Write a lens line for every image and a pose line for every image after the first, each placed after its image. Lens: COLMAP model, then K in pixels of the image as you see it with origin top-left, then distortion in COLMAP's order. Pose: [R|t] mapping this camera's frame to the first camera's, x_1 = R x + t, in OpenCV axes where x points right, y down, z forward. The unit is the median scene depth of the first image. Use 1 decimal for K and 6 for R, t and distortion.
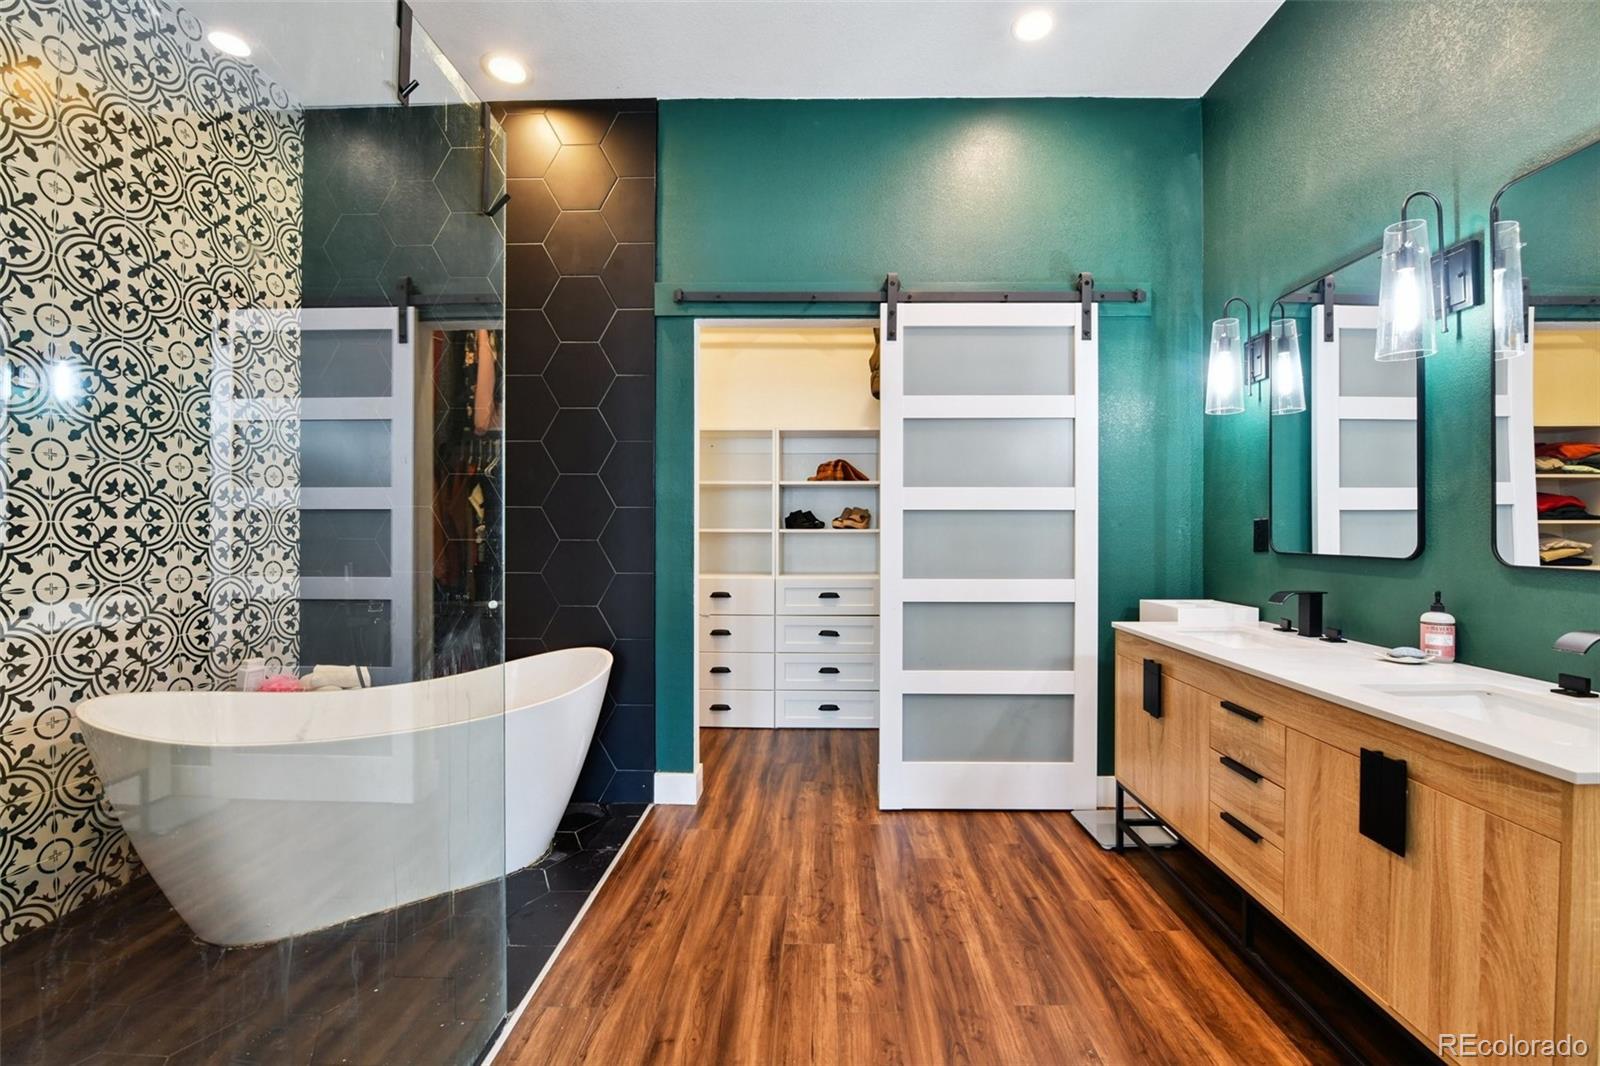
lens RADIAL K [[643.2, 0, 803.9], [0, 643.2, 528.4], [0, 0, 1]] dist [-0.006822, -0.000761]
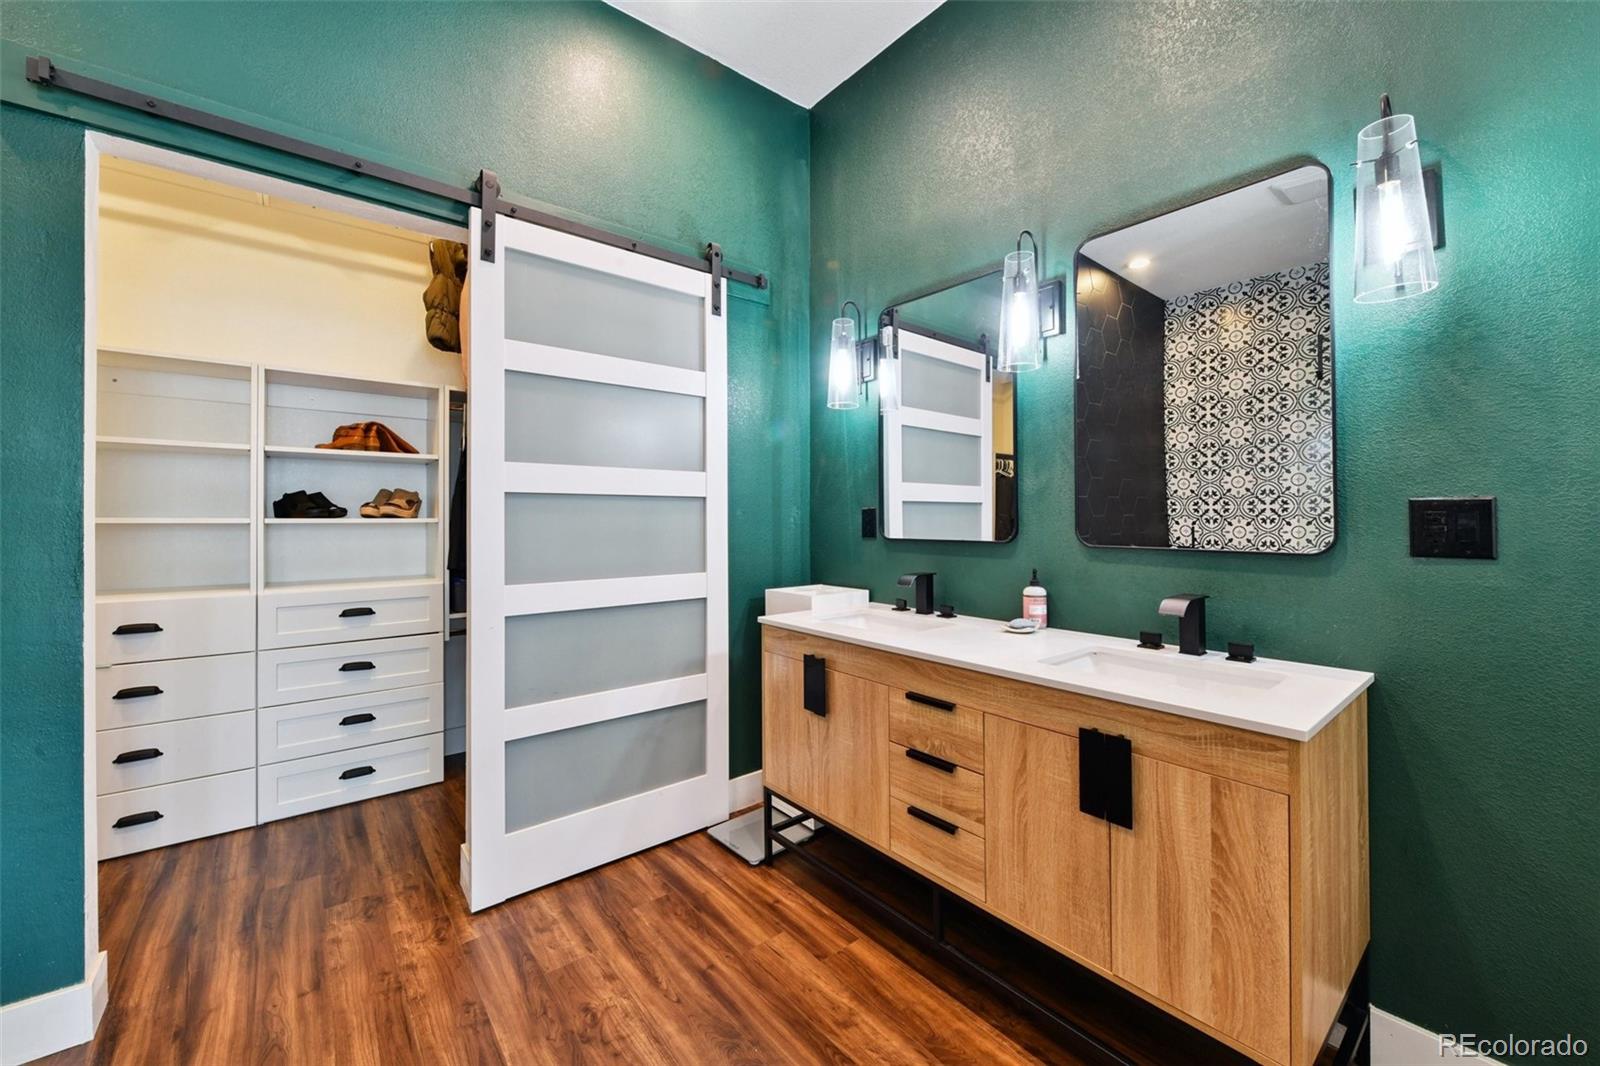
lens RADIAL K [[626.9, 0, 803.8], [0, 626.9, 510.2], [0, 0, 1]] dist [0.001616, -0.006481]
pose [[0.757917, 0.007738, 0.652305, -0.064605], [0.000508, 0.999922, -0.012451, 0.002125], [-0.652350, 0.009769, 0.757855, 0.260972]]
